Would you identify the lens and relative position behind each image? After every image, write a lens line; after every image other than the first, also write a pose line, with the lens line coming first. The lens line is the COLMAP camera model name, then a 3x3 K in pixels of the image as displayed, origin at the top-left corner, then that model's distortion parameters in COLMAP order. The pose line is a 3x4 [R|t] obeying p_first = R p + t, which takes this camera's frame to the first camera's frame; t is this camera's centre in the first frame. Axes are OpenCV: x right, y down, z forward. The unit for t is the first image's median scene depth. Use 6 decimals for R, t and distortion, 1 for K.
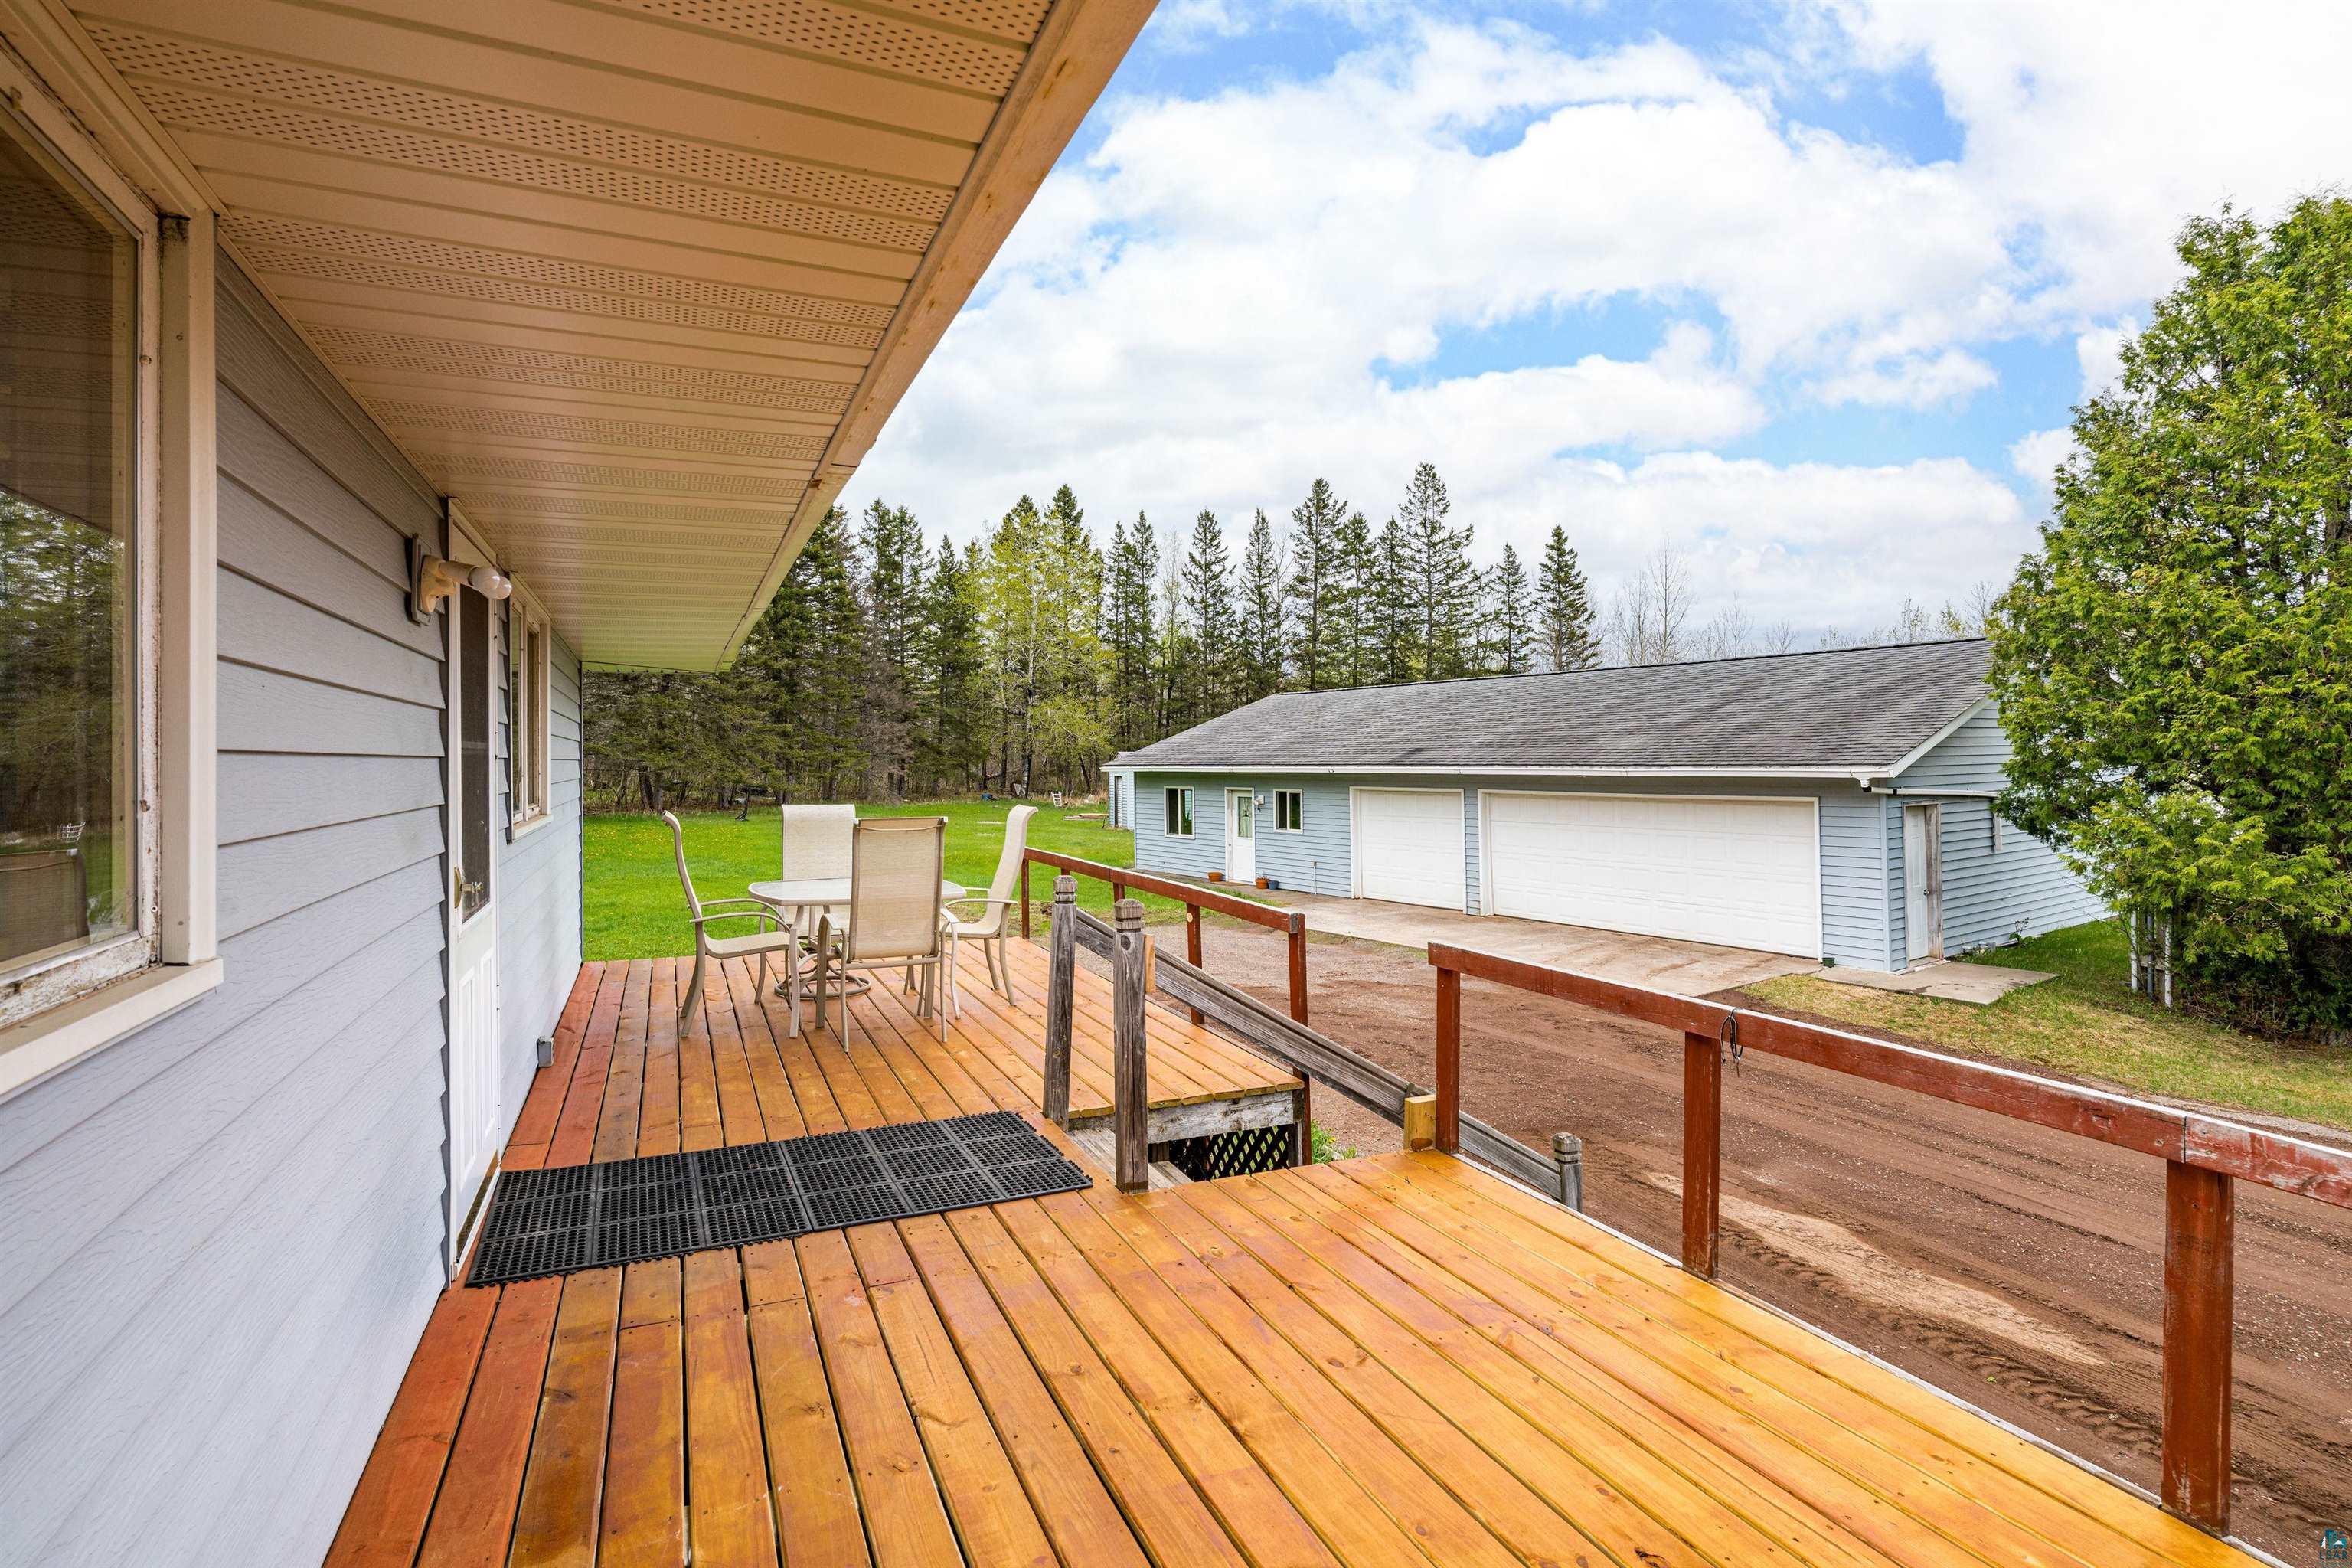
lens RADIAL K [[1139.3, 0, 1153.1], [0, 1139.3, 727.6], [0, 0, 1]] dist [0.000602, 0.001397]
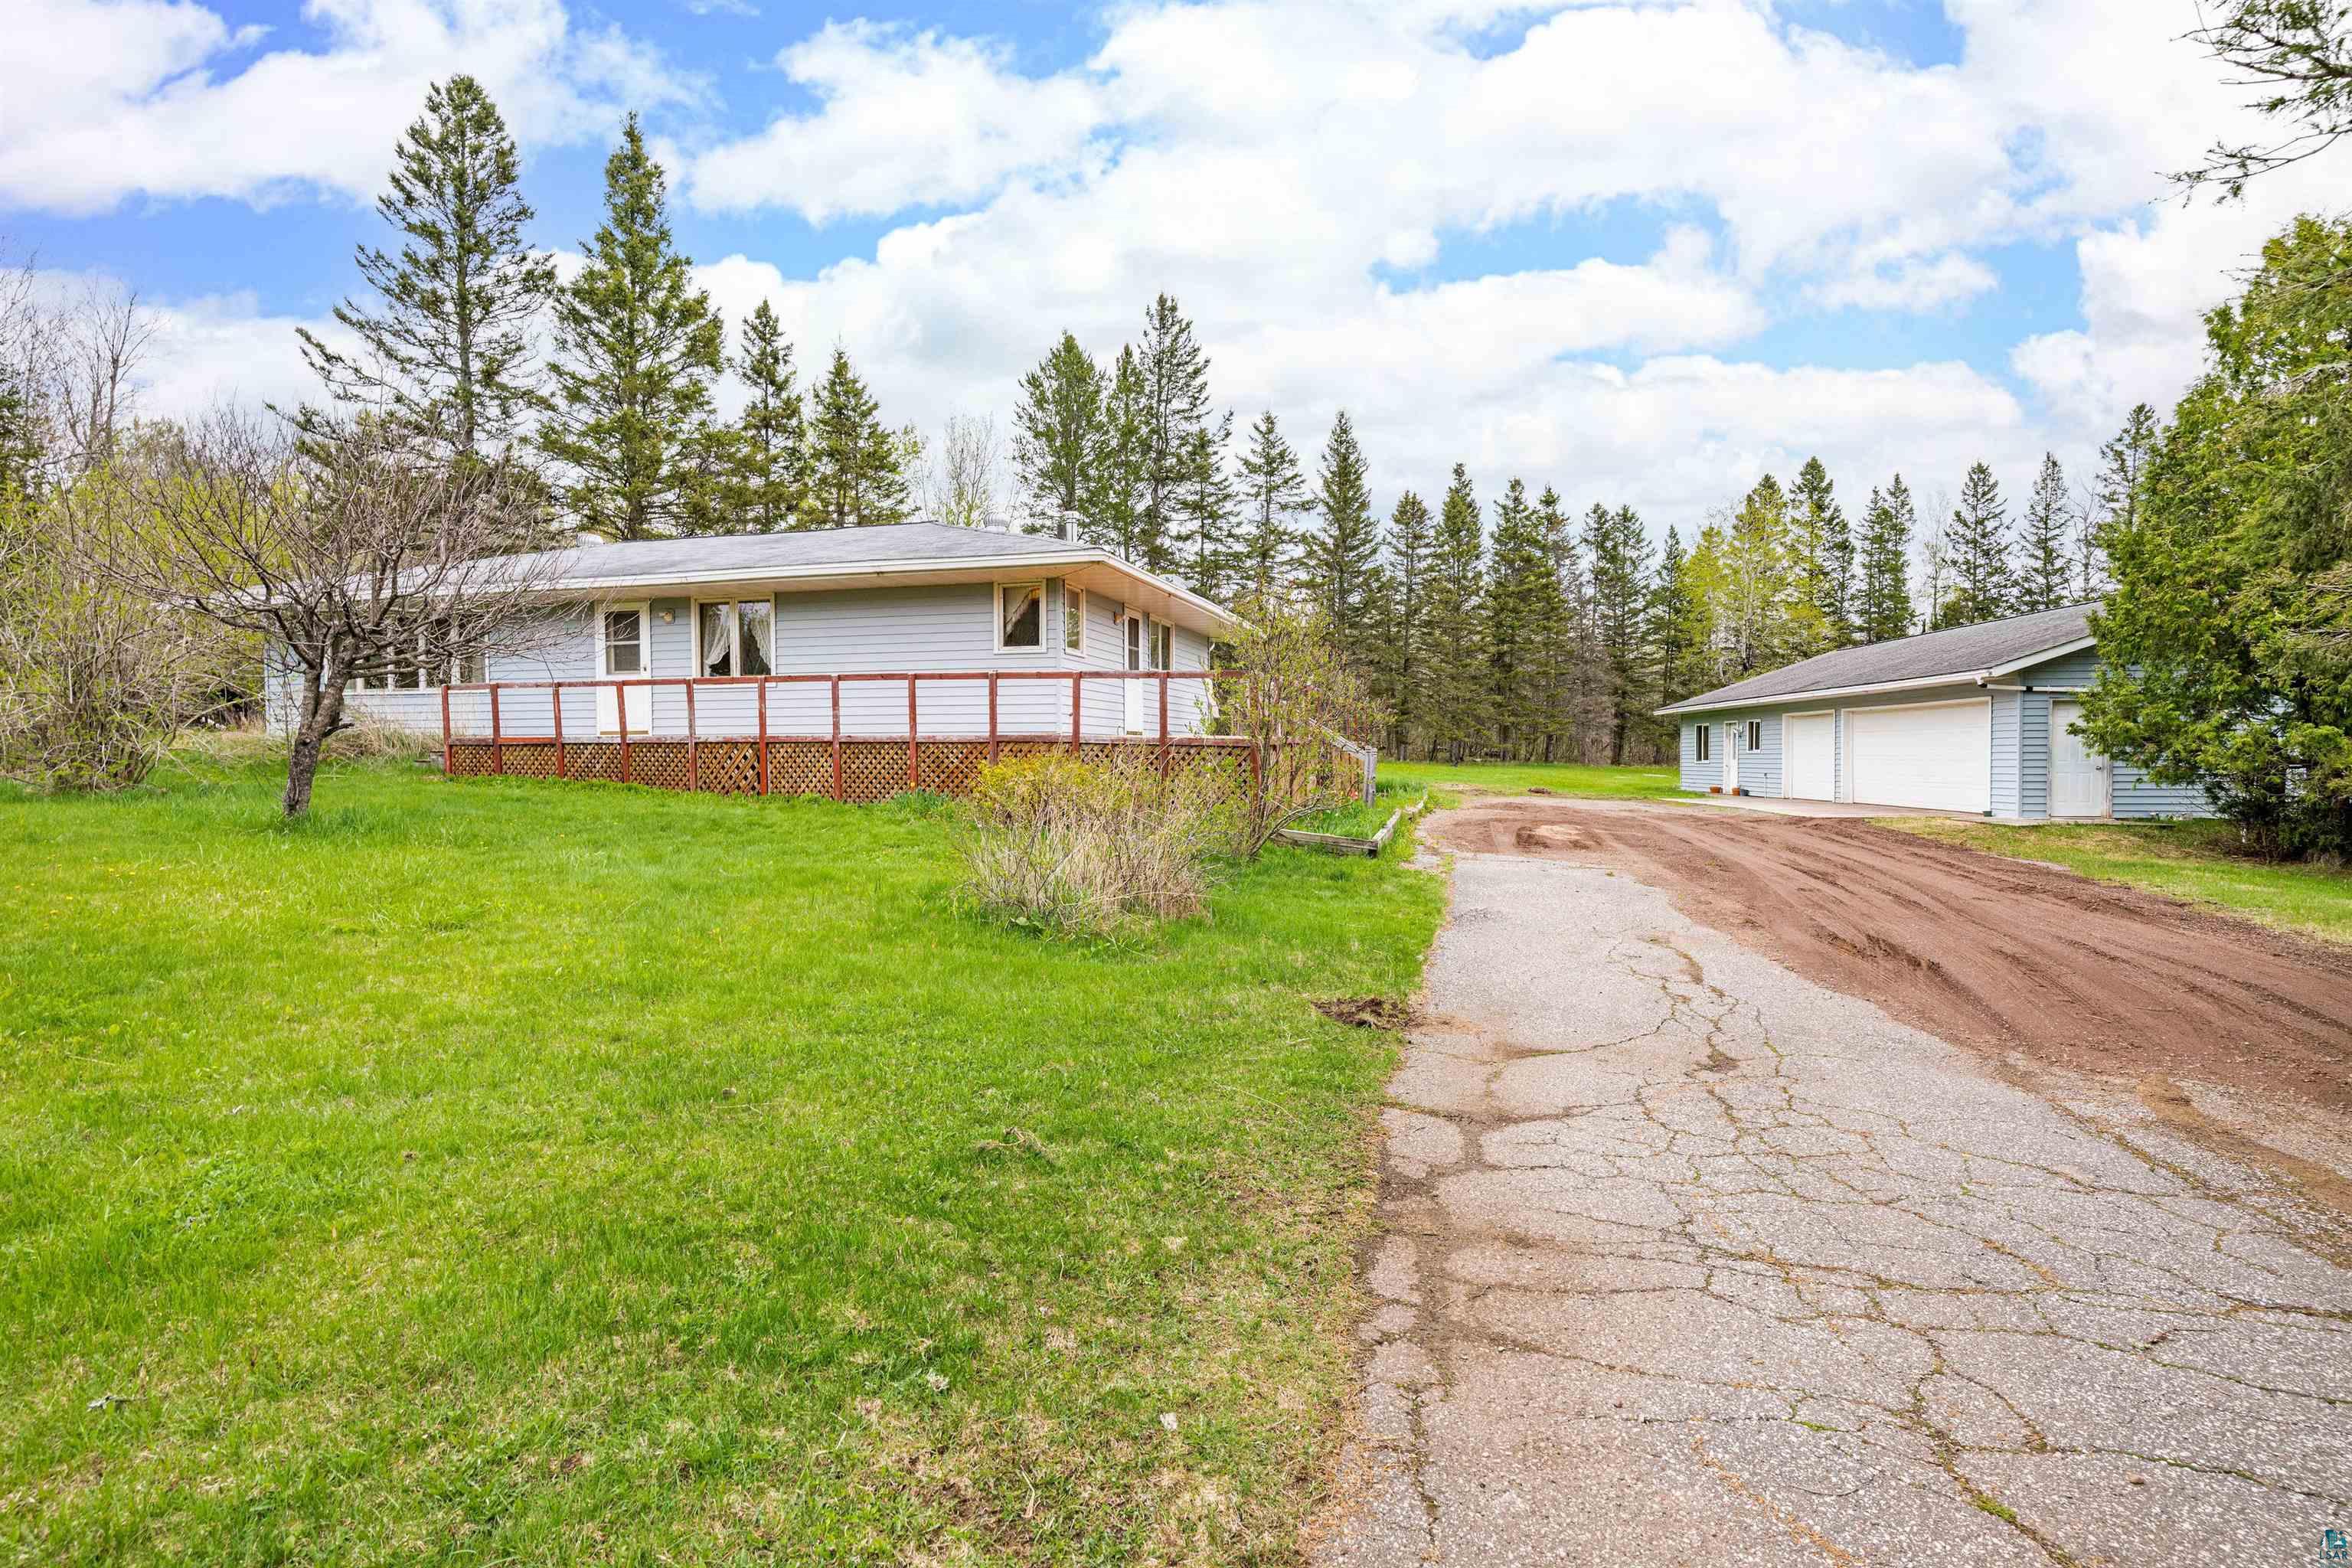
lens RADIAL K [[1139.3, 0, 1189.9], [0, 1139.3, 788.8], [0, 0, 1]] dist [0.000602, 0.001397]
pose [[0.780134, 0.027750, -0.624997, 0.142973], [0.008849, 0.998426, 0.055377, 0.018309], [0.625550, -0.048732, 0.778661, -0.145172]]
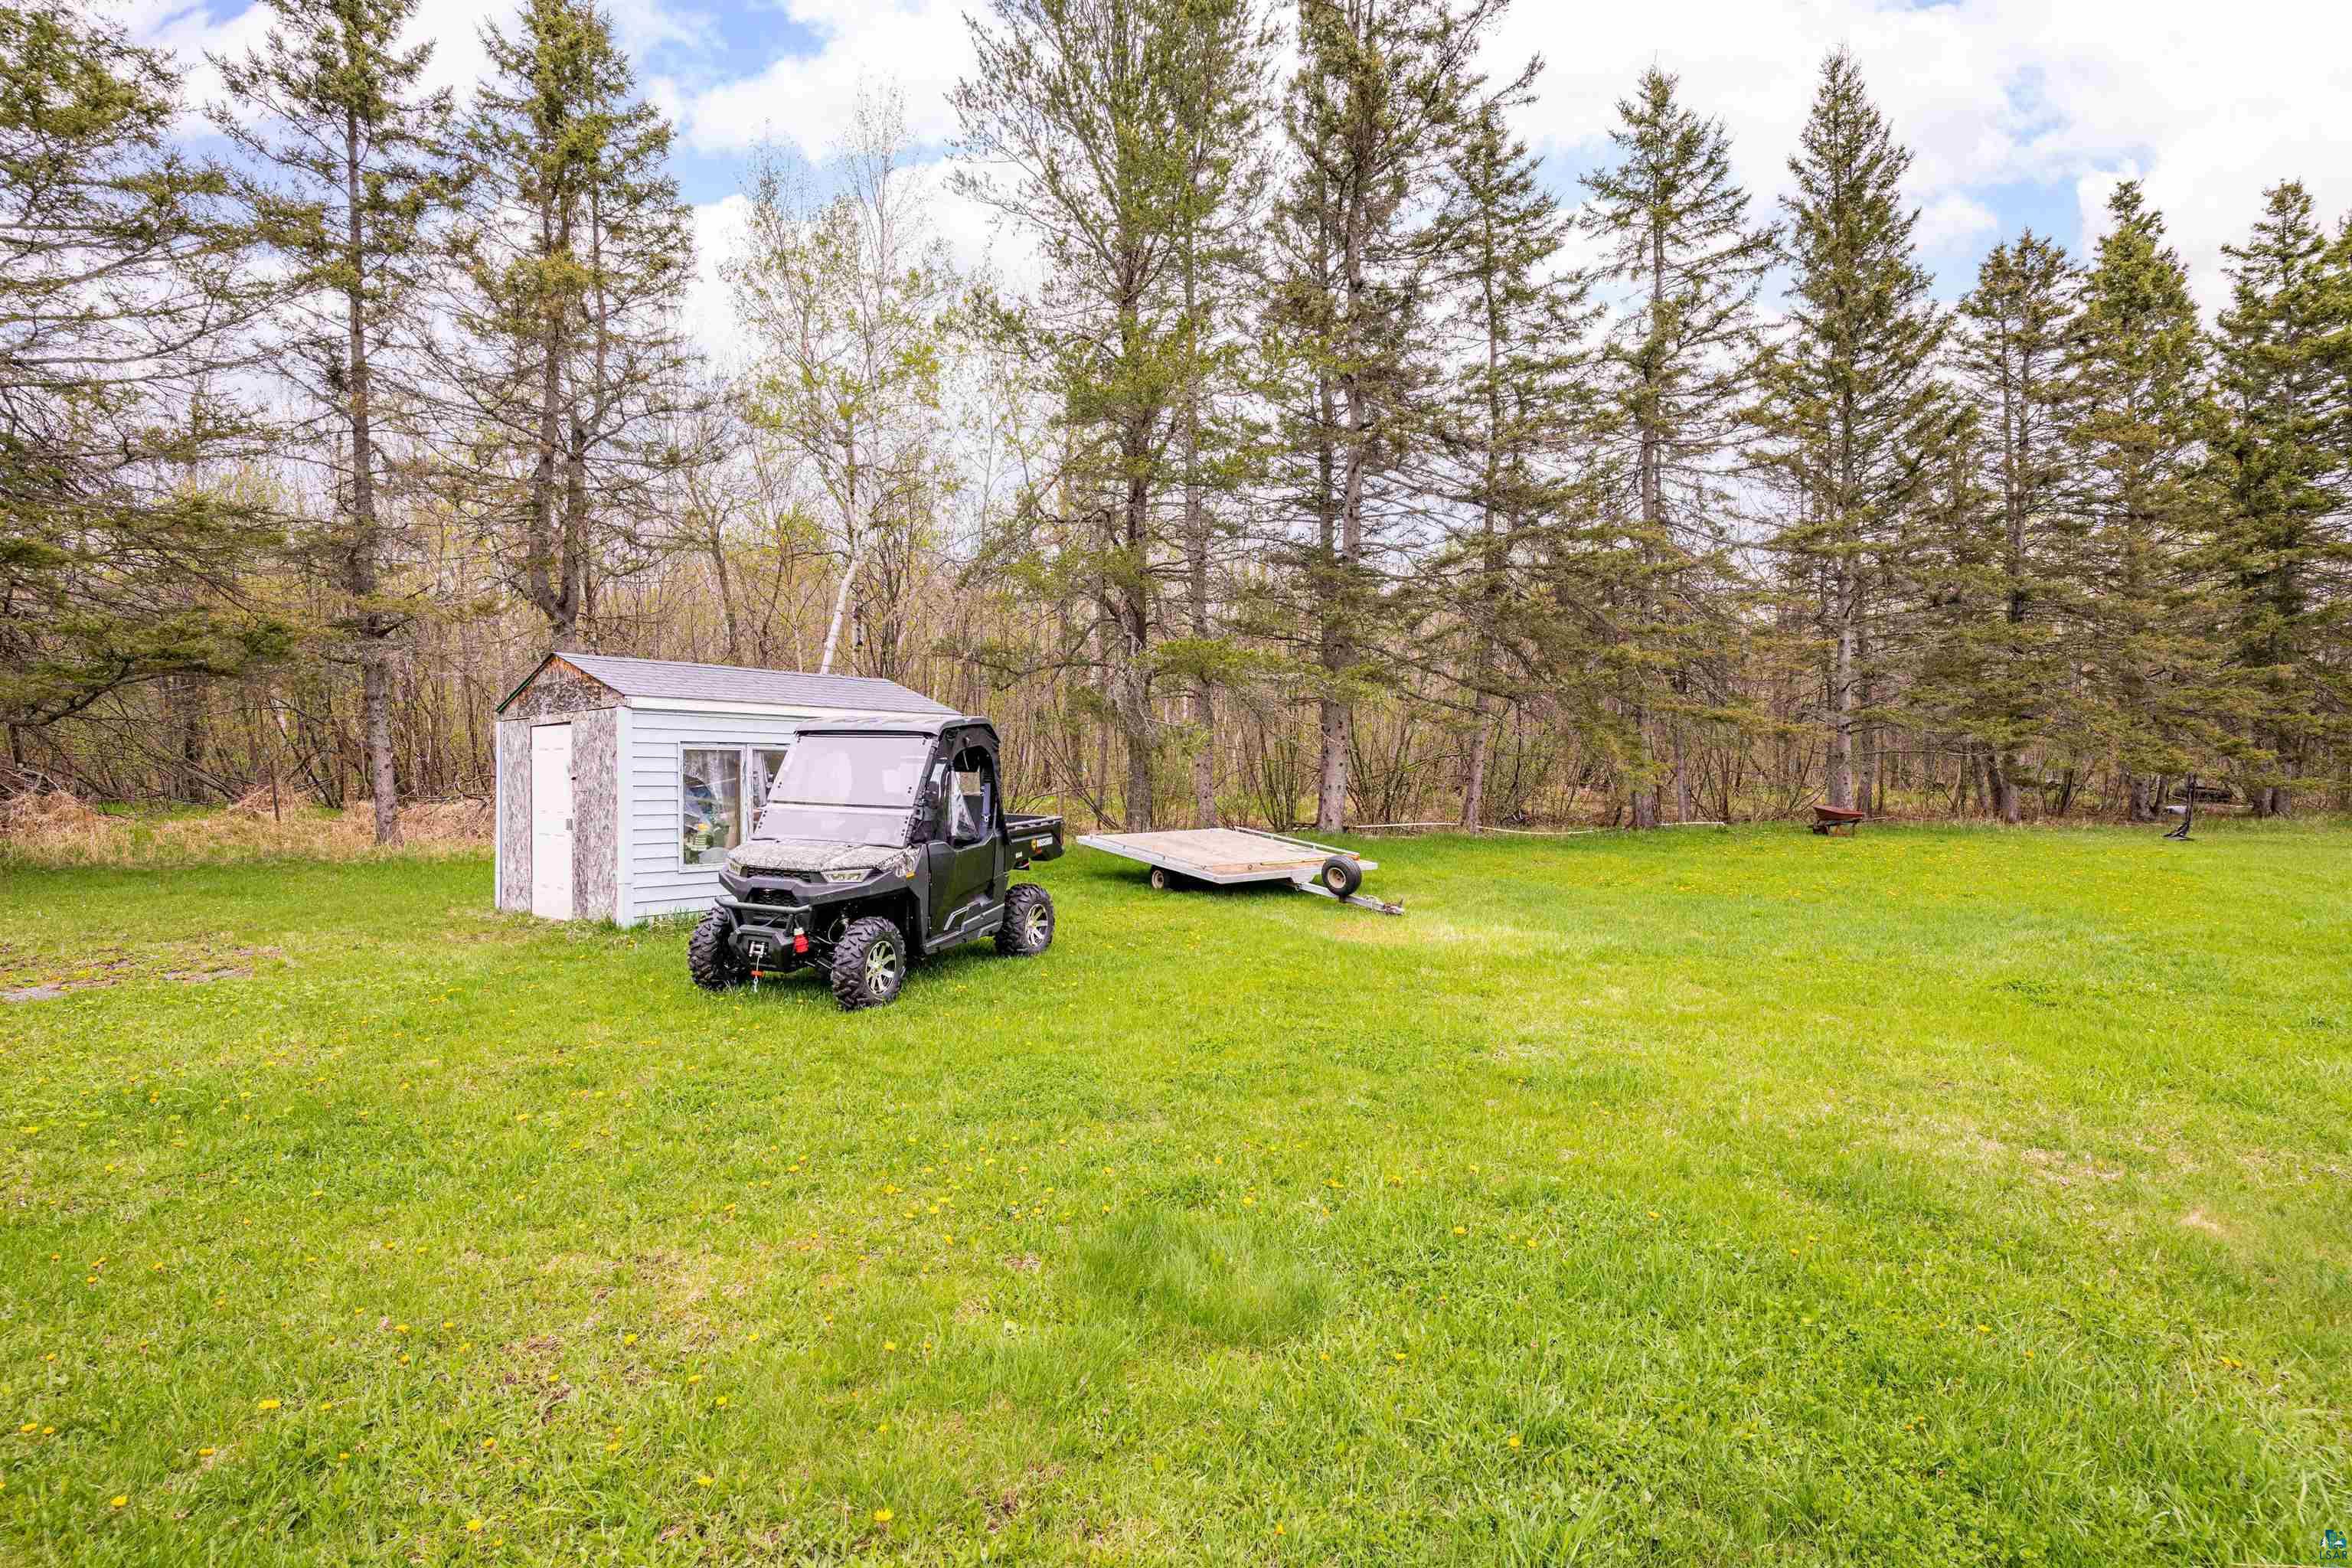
lens RADIAL K [[1139.3, 0, 1184.4], [0, 1139.3, 801.4], [0, 0, 1]] dist [0.000602, 0.001397]
pose [[0.483678, -0.004758, -0.875233, -0.068336], [0.044712, 0.998814, 0.019280, 0.018855], [0.874103, -0.048458, 0.483317, 0.193750]]
